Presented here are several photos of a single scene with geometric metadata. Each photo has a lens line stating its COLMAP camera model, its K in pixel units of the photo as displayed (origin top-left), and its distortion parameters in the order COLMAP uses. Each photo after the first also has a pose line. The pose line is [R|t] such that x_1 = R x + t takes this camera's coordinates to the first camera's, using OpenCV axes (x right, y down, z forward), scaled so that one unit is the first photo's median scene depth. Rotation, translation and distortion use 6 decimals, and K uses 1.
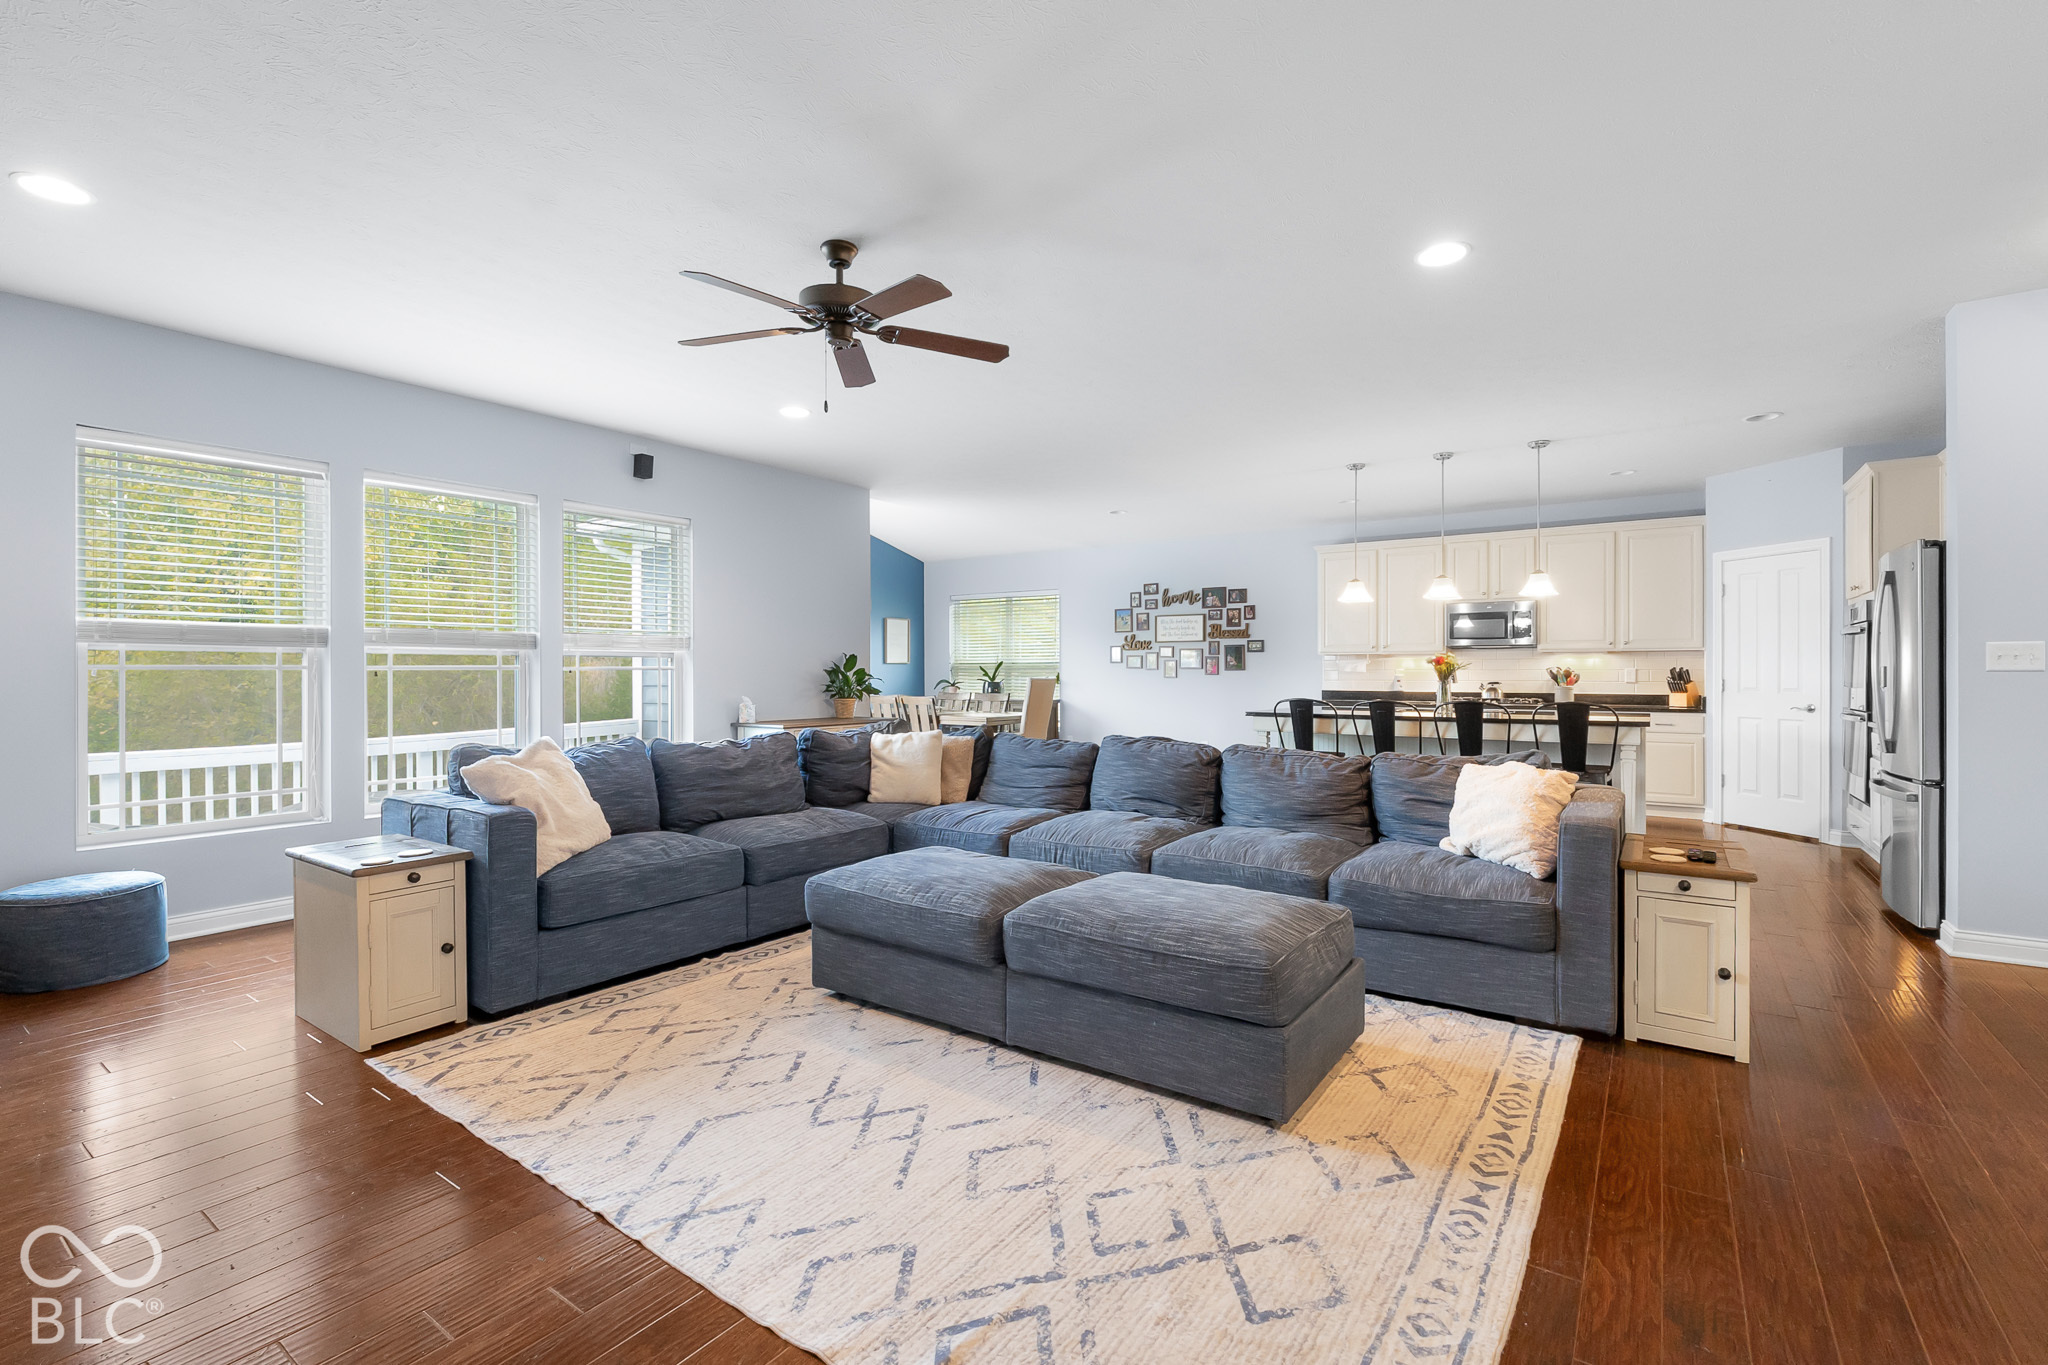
lens RADIAL K [[906.6, 0, 1023.4], [0, 906.6, 675.4], [0, 0, 1]] dist [0.000015, 0.000649]
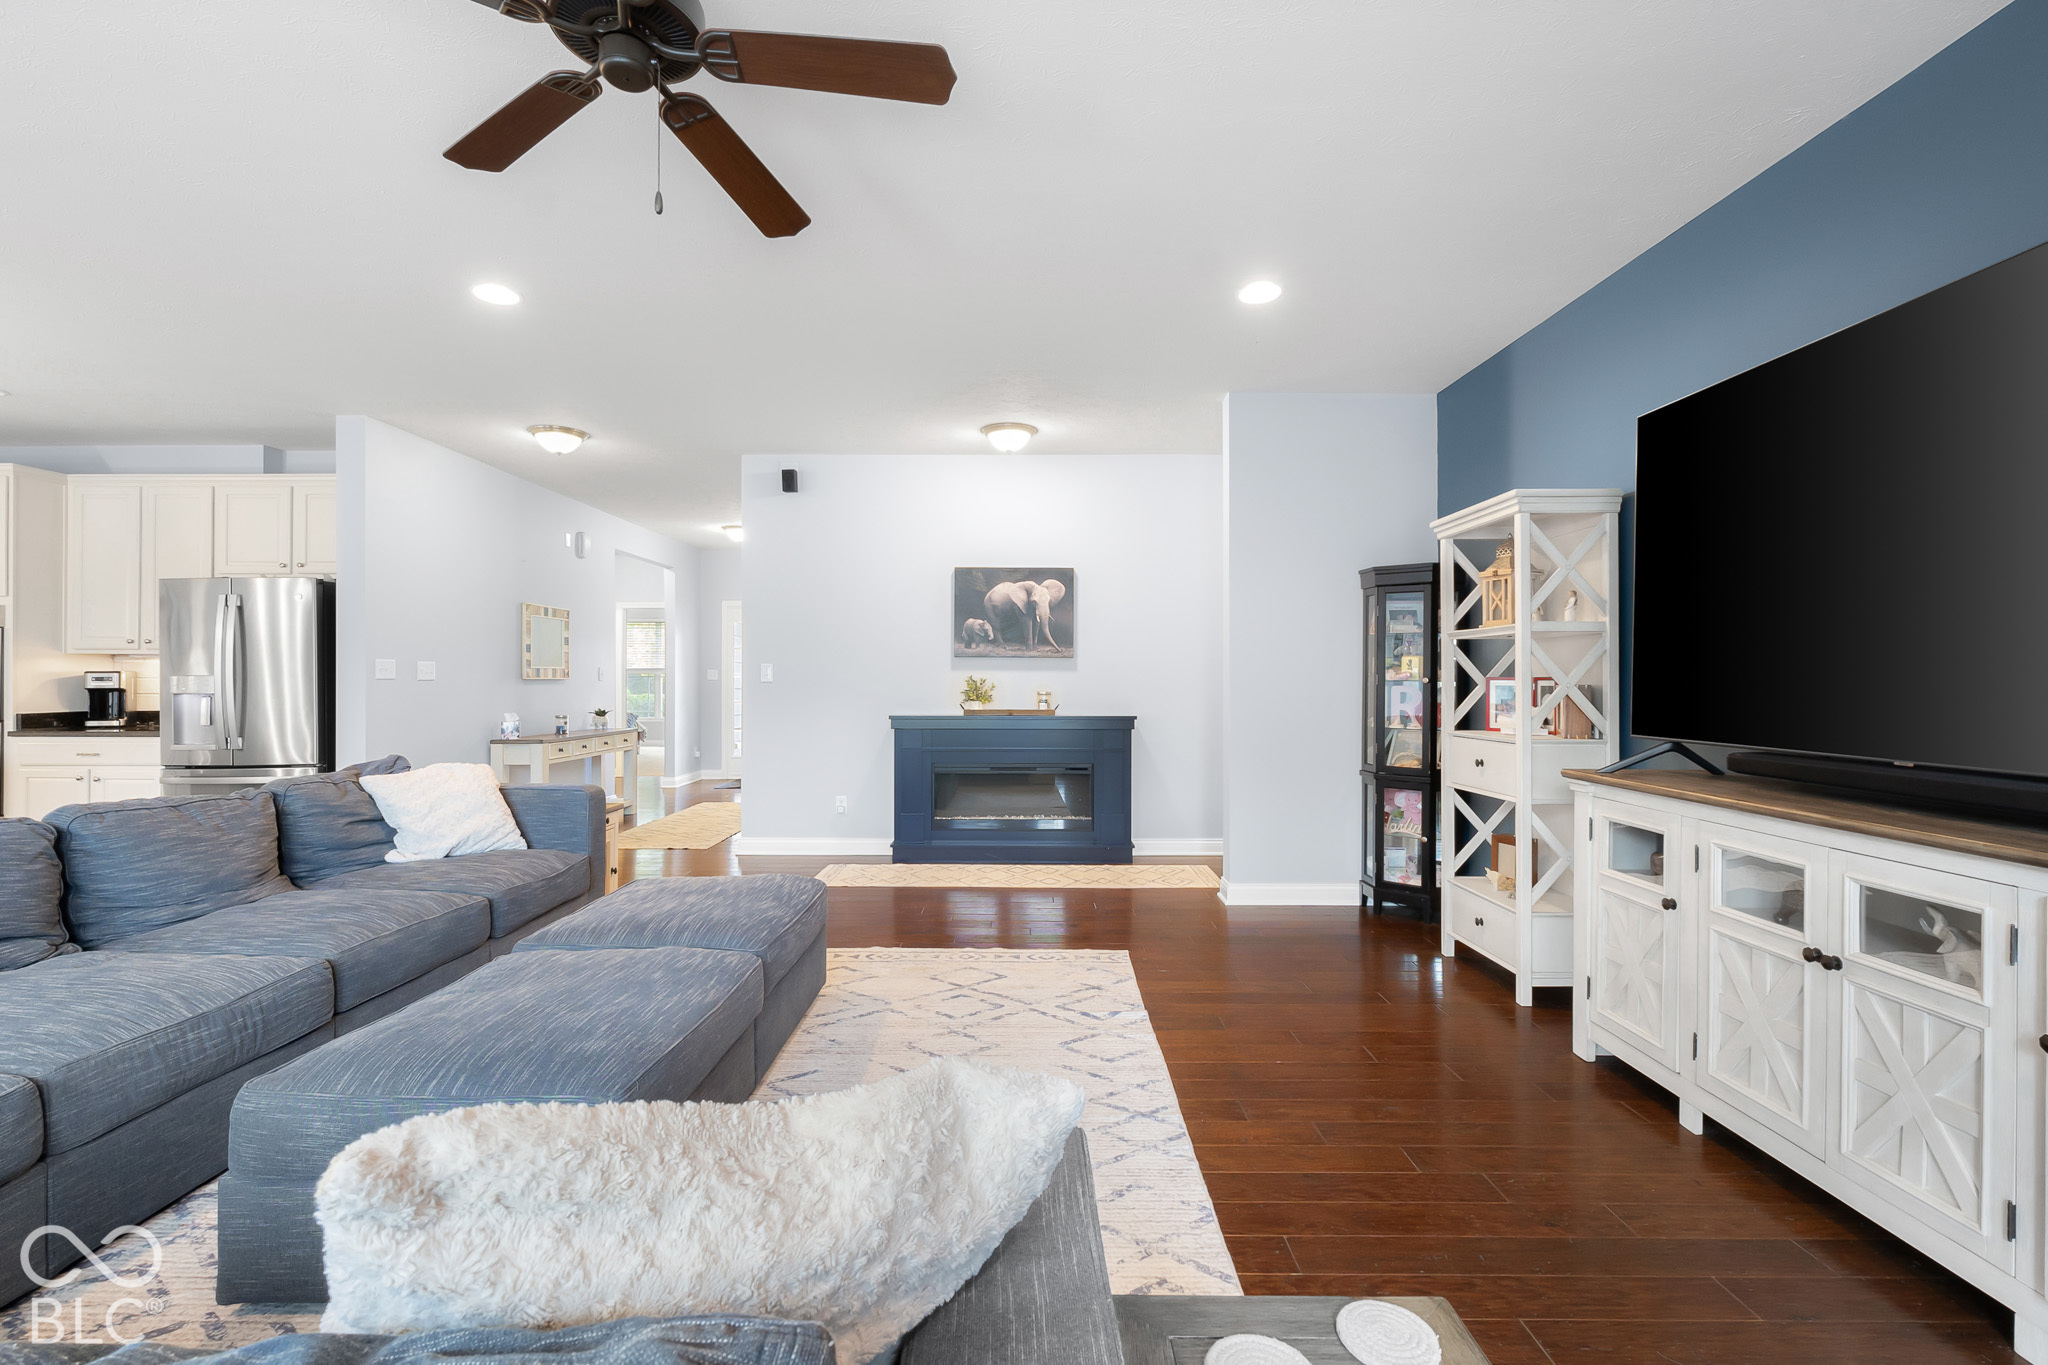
lens RADIAL K [[906.6, 0, 1027.6], [0, 906.6, 680.5], [0, 0, 1]] dist [0.000015, 0.000649]
pose [[-0.564814, -0.001668, 0.825217, -0.260479], [0.003767, 0.999982, 0.004599, -0.002008], [-0.825210, 0.005707, -0.564798, 0.359470]]
